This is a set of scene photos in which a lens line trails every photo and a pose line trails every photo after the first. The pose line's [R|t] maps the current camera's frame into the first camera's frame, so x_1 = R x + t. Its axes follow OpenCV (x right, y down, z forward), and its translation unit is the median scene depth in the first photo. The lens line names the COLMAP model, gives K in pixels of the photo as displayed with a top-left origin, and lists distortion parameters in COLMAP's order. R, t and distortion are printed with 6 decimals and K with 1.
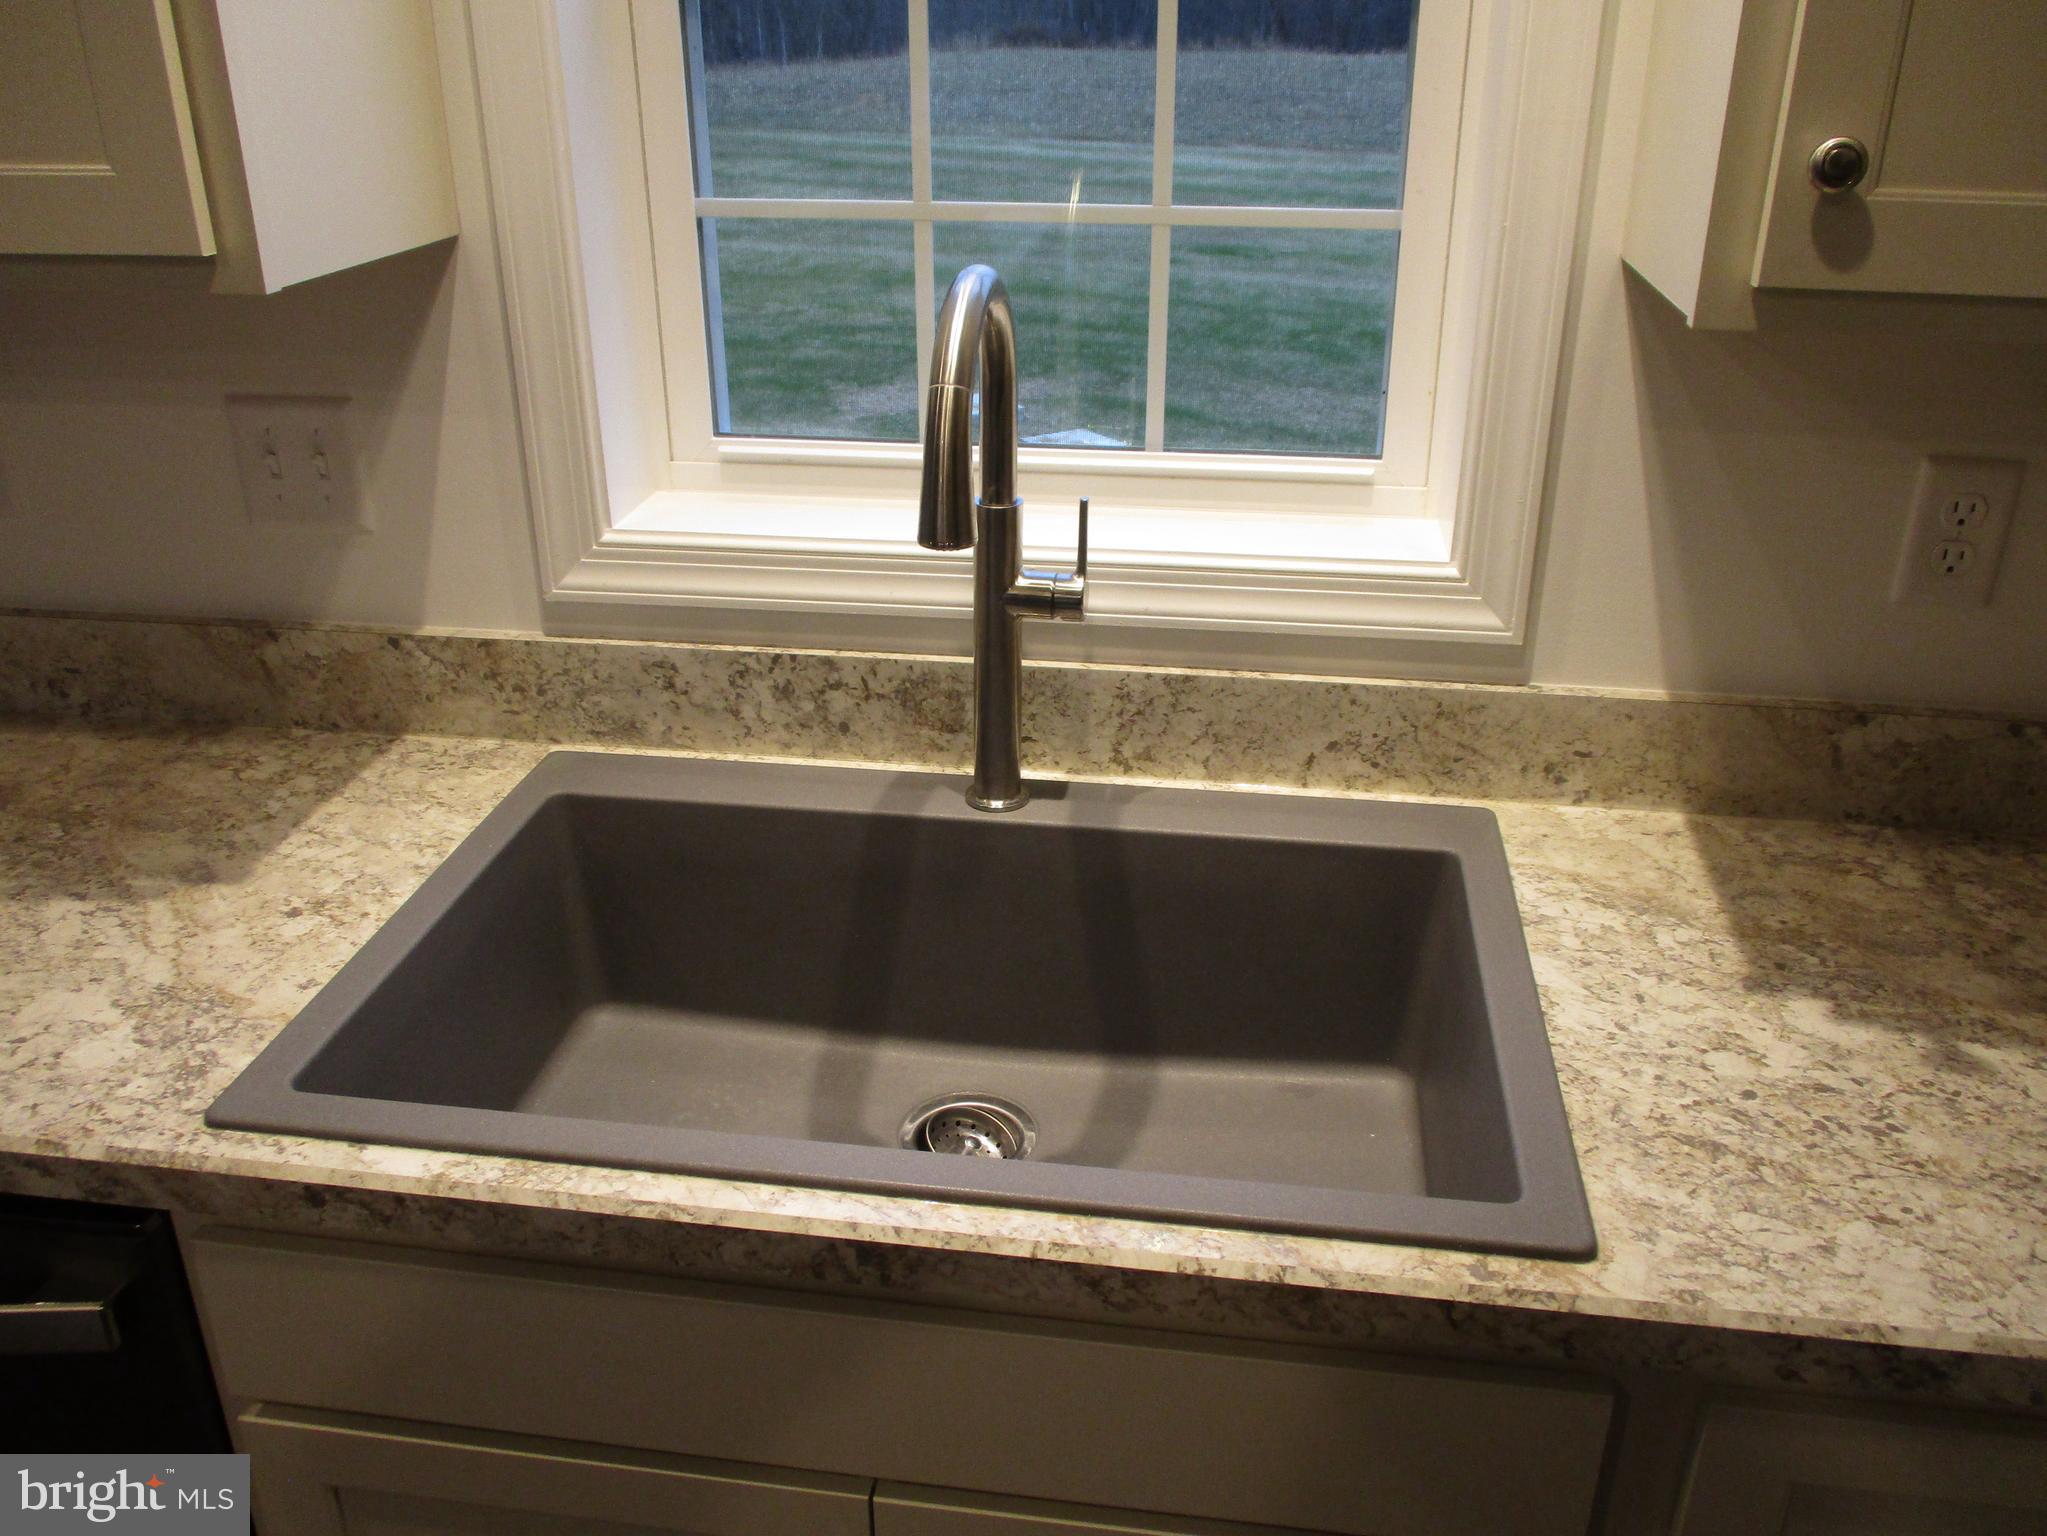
lens RADIAL K [[1700.3, 0, 1023.5], [0, 1700.3, 768.0], [0, 0, 1]] dist [-0.024454, 0.001432]
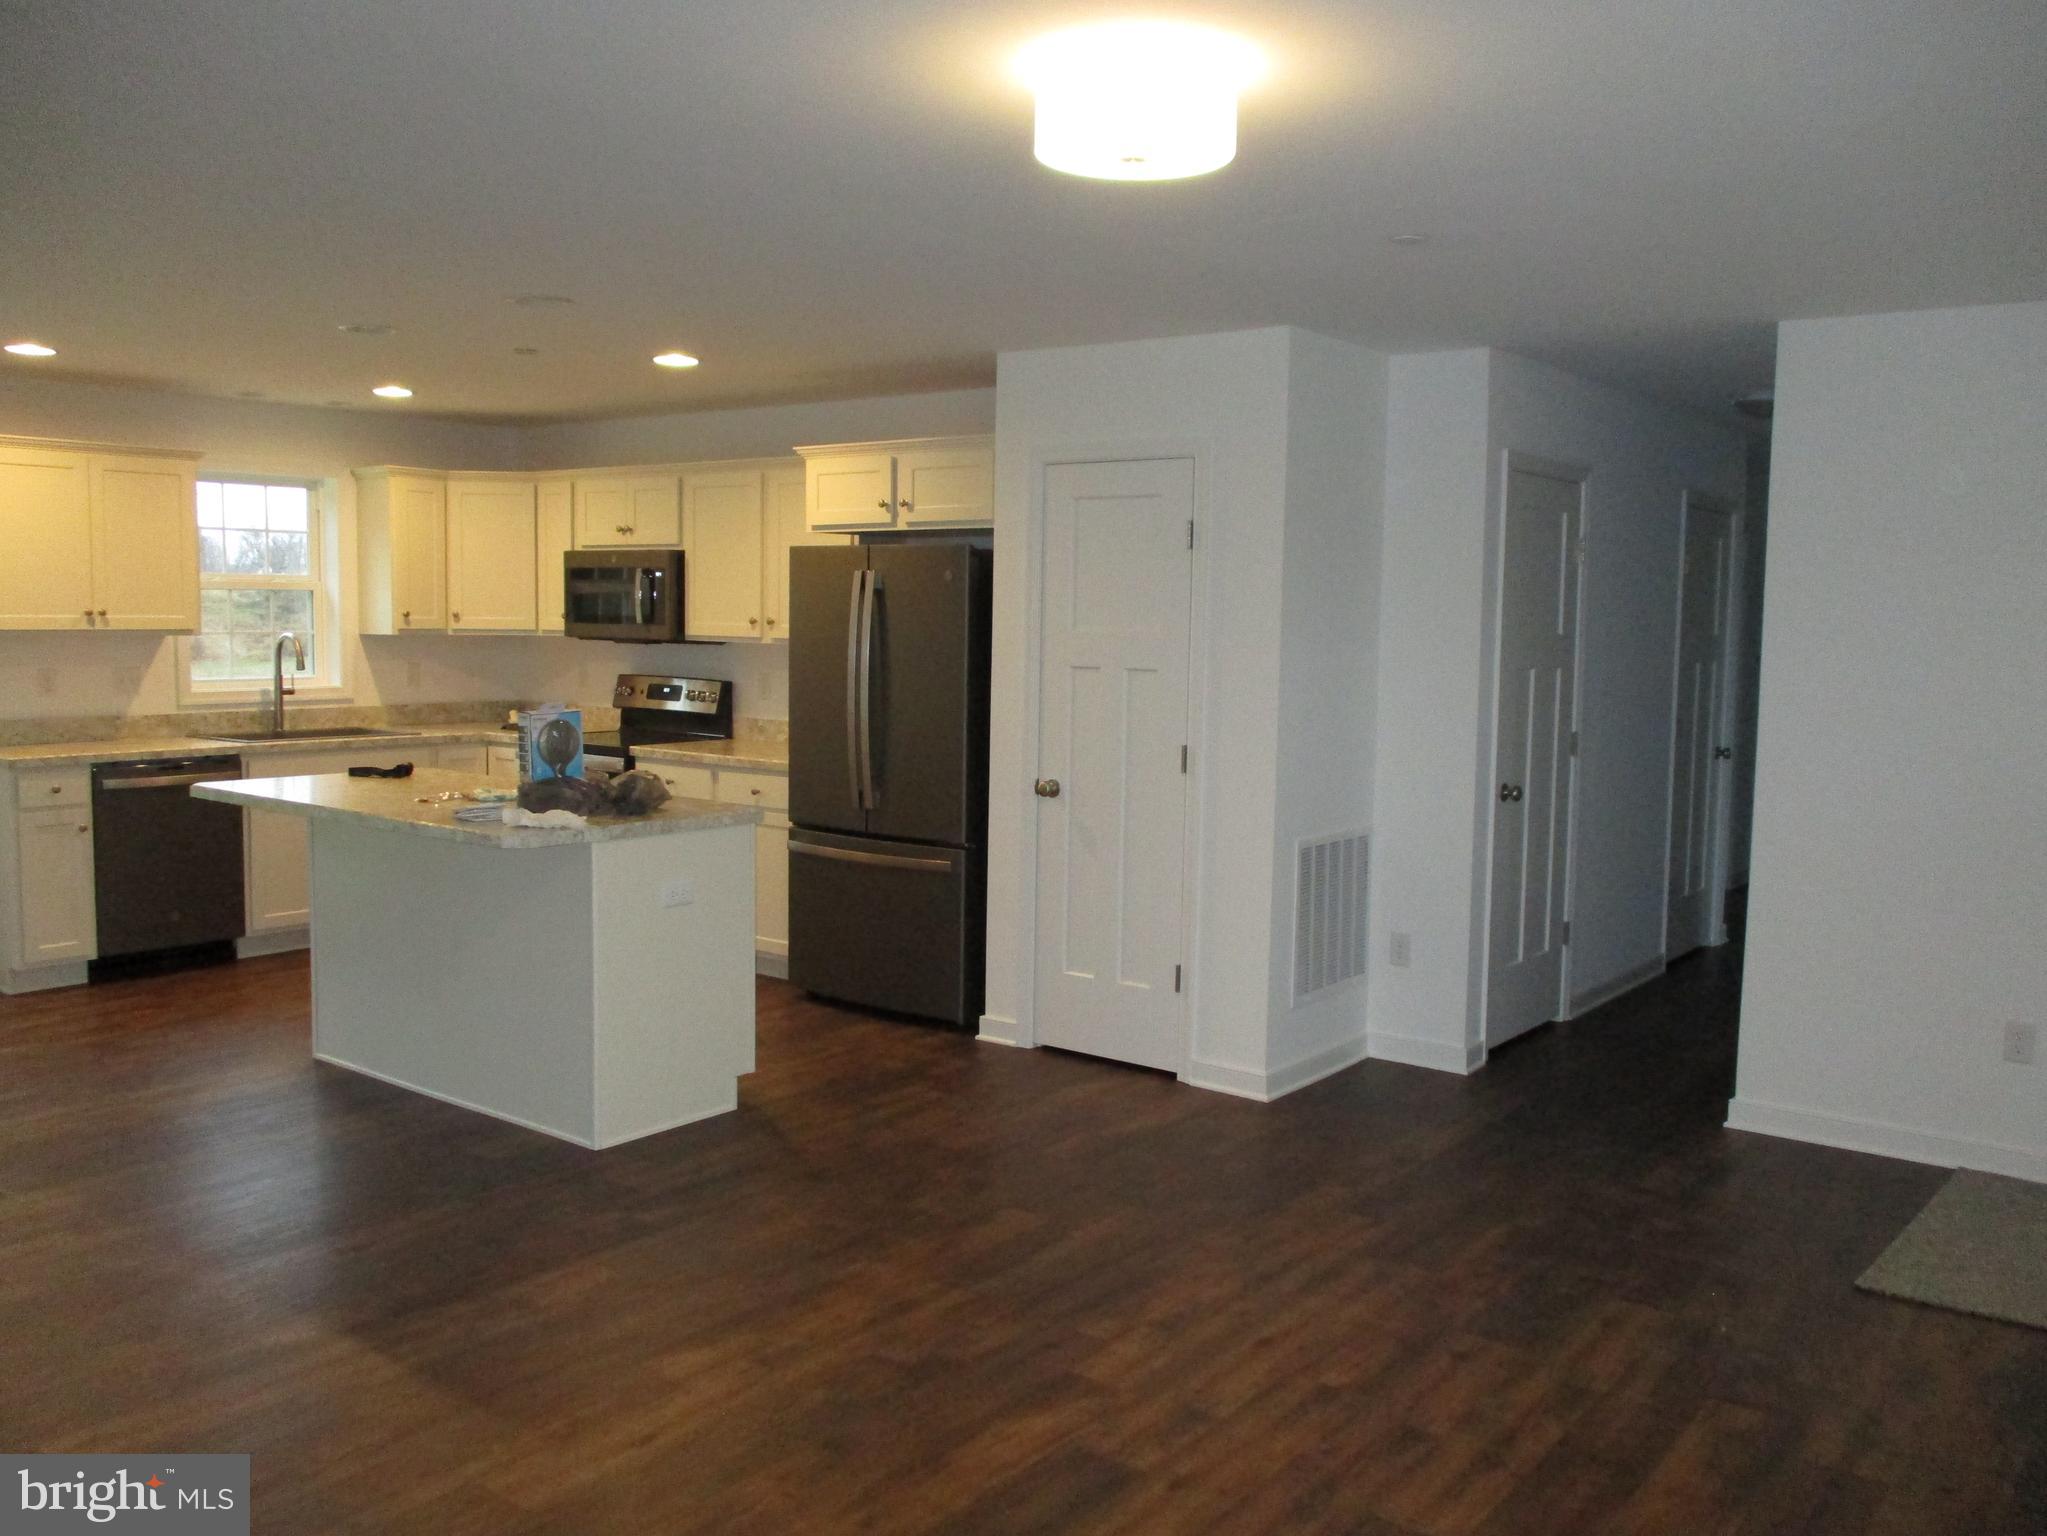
lens RADIAL K [[1700.3, 0, 1023.5], [0, 1700.3, 768.0], [0, 0, 1]] dist [-0.024454, 0.001432]
pose [[0.491995, -0.072448, 0.867578, -3.404018], [0.356595, 0.925872, -0.124906, 1.584602], [-0.794217, 0.370827, 0.481359, -3.306479]]
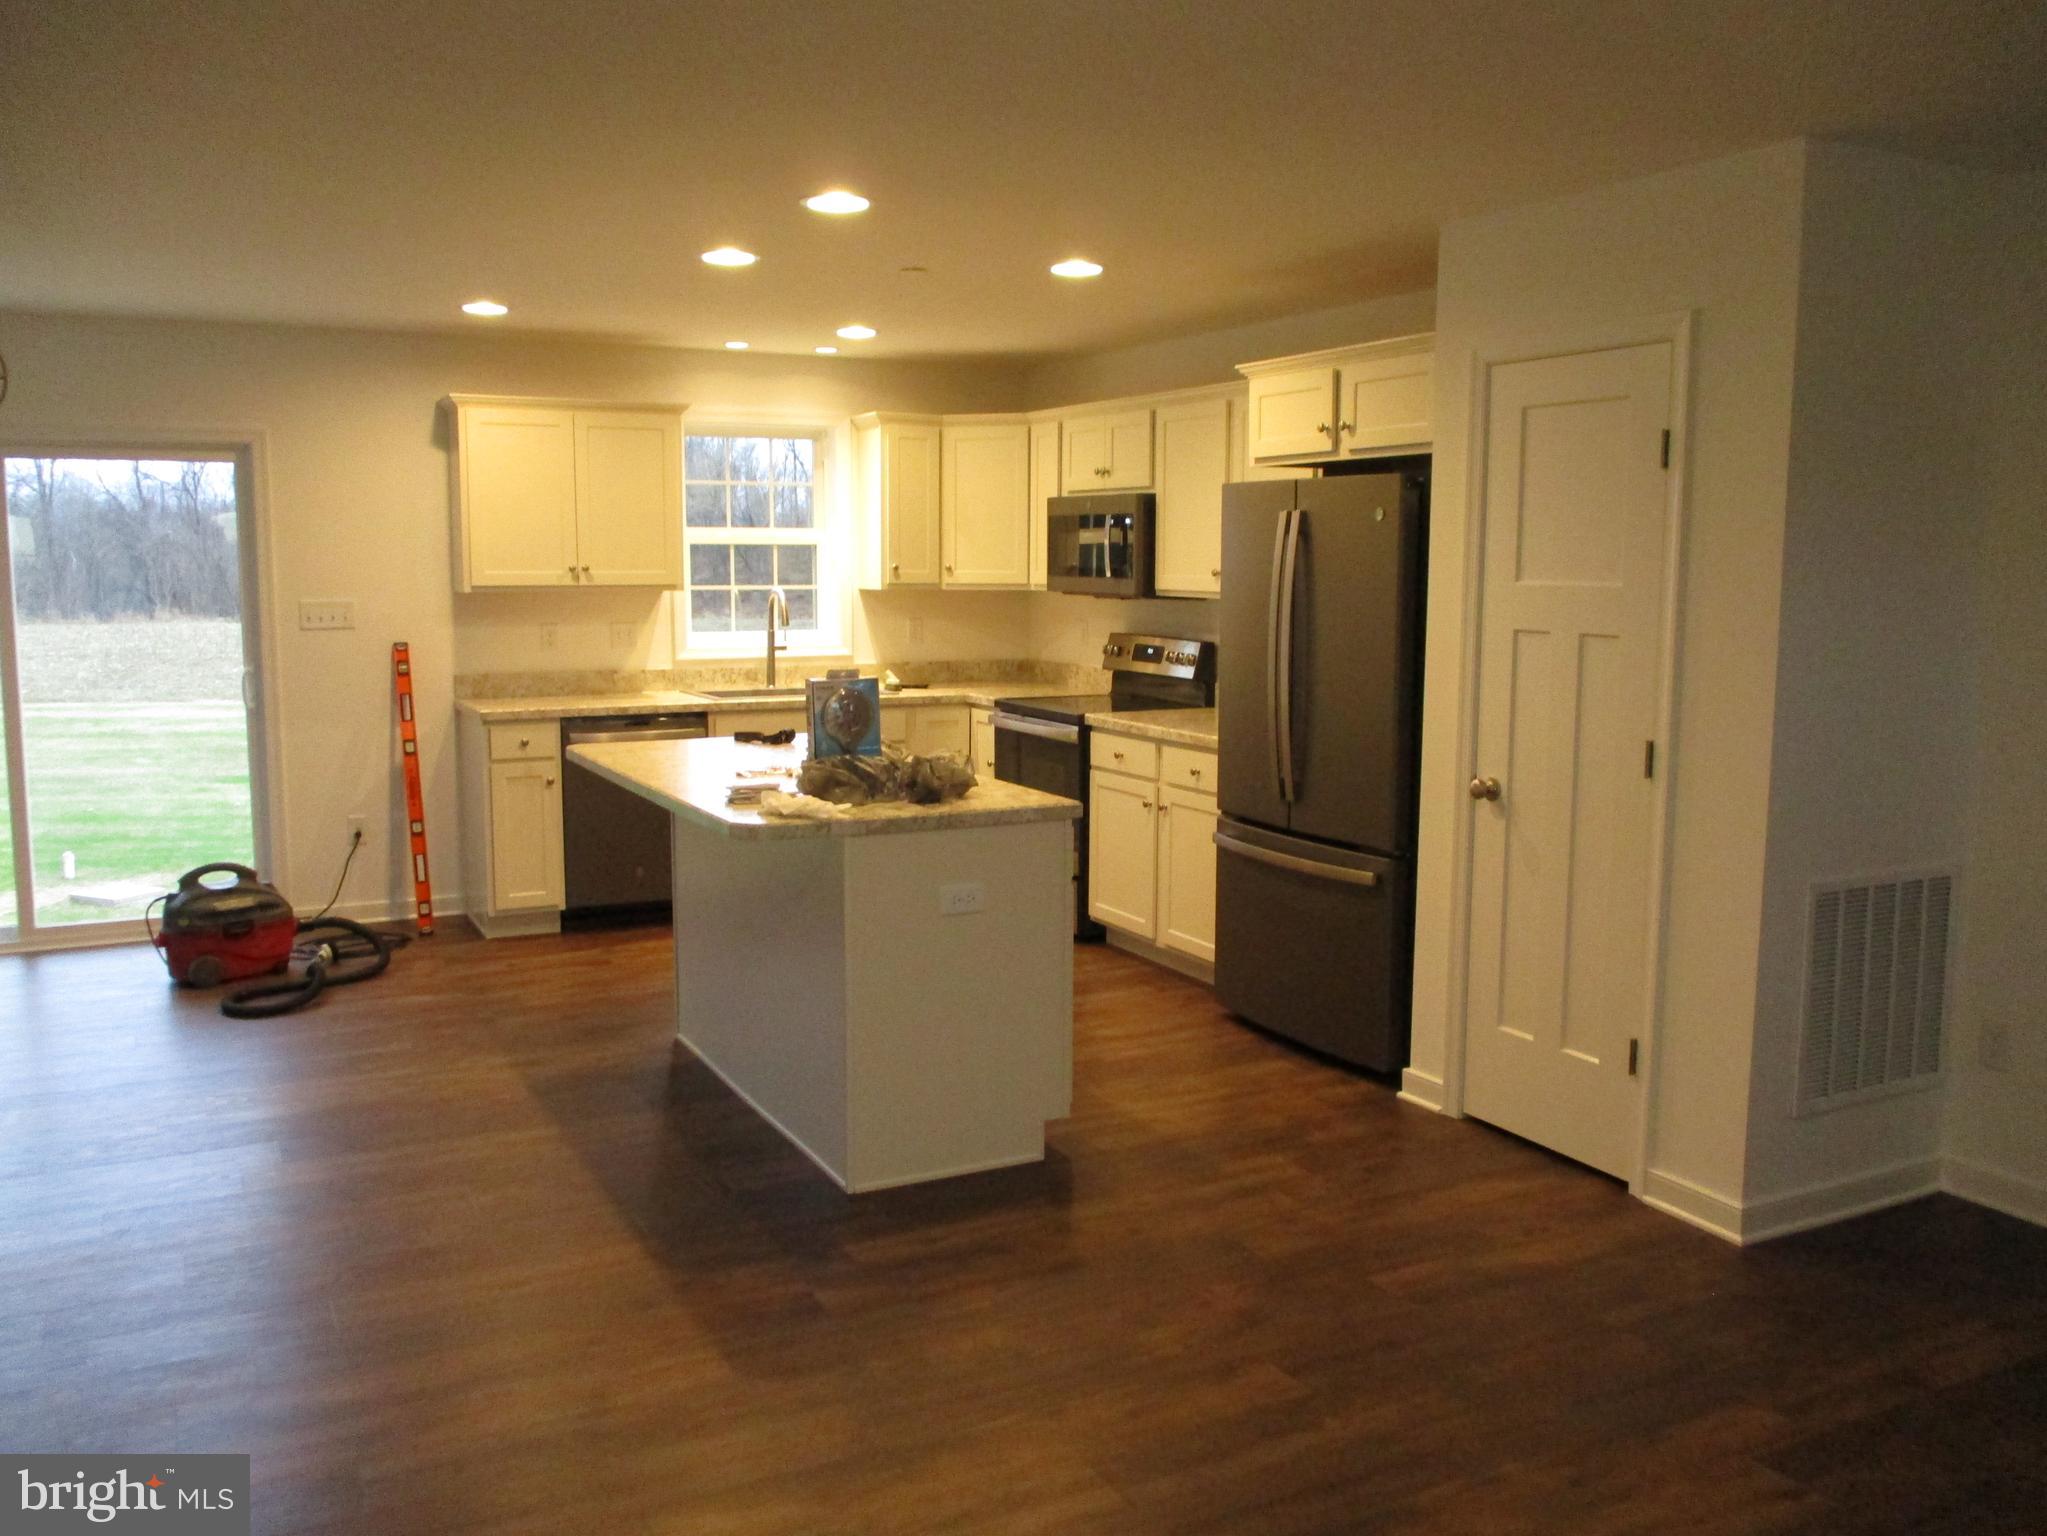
lens RADIAL K [[1700.3, 0, 1023.5], [0, 1700.3, 768.0], [0, 0, 1]] dist [-0.024454, 0.001432]
pose [[0.813508, -0.068829, 0.577466, -2.380548], [0.243815, 0.941856, -0.231215, 1.621381], [-0.527975, 0.328891, 0.782990, -3.385902]]
